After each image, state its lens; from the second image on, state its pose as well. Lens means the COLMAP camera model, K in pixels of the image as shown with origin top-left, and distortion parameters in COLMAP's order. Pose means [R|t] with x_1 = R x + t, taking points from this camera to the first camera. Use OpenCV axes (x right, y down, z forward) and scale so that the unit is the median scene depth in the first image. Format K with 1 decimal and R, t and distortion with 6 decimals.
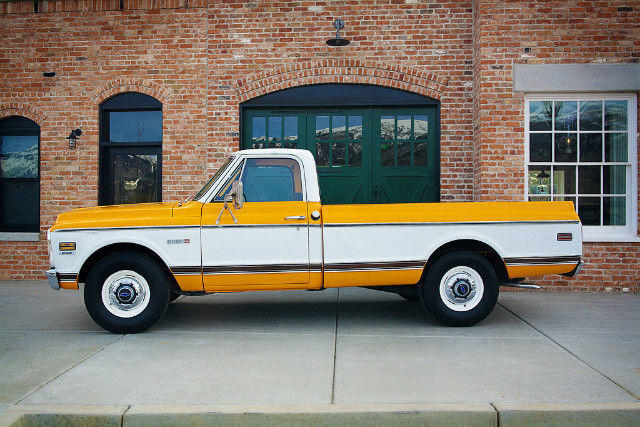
lens RADIAL K [[644.5, 0, 312.3], [0, 644.5, 203.8], [0, 0, 1]] dist [-0.027567, 0.000000]
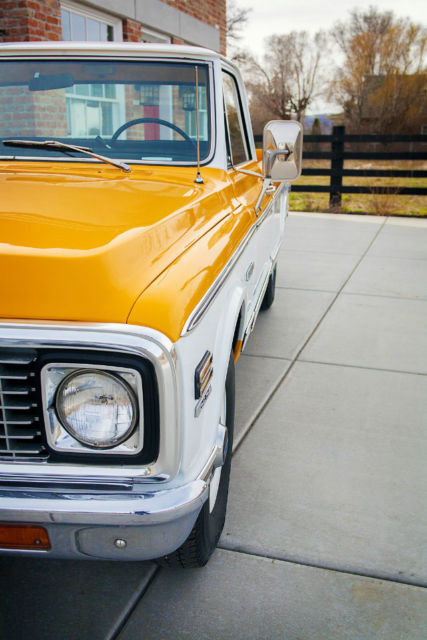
lens RADIAL K [[644.5, 0, 216.5], [0, 644.5, 317.4], [0, 0, 1]] dist [-0.027567, 0.000000]
pose [[0.232619, -0.263428, 0.936213, -0.413804], [-0.009360, 0.961968, 0.273001, -0.016836], [-0.972523, -0.072268, 0.221307, 0.632538]]
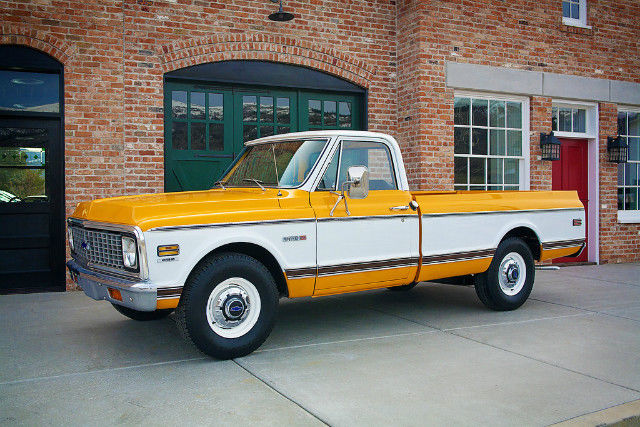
lens RADIAL K [[644.5, 0, 315.0], [0, 644.5, 204.0], [0, 0, 1]] dist [-0.027567, 0.000000]
pose [[0.863576, -0.008415, 0.504149, -0.409107], [-0.000939, 0.999832, 0.018297, -0.000312], [-0.504218, -0.016275, 0.863423, 0.189032]]
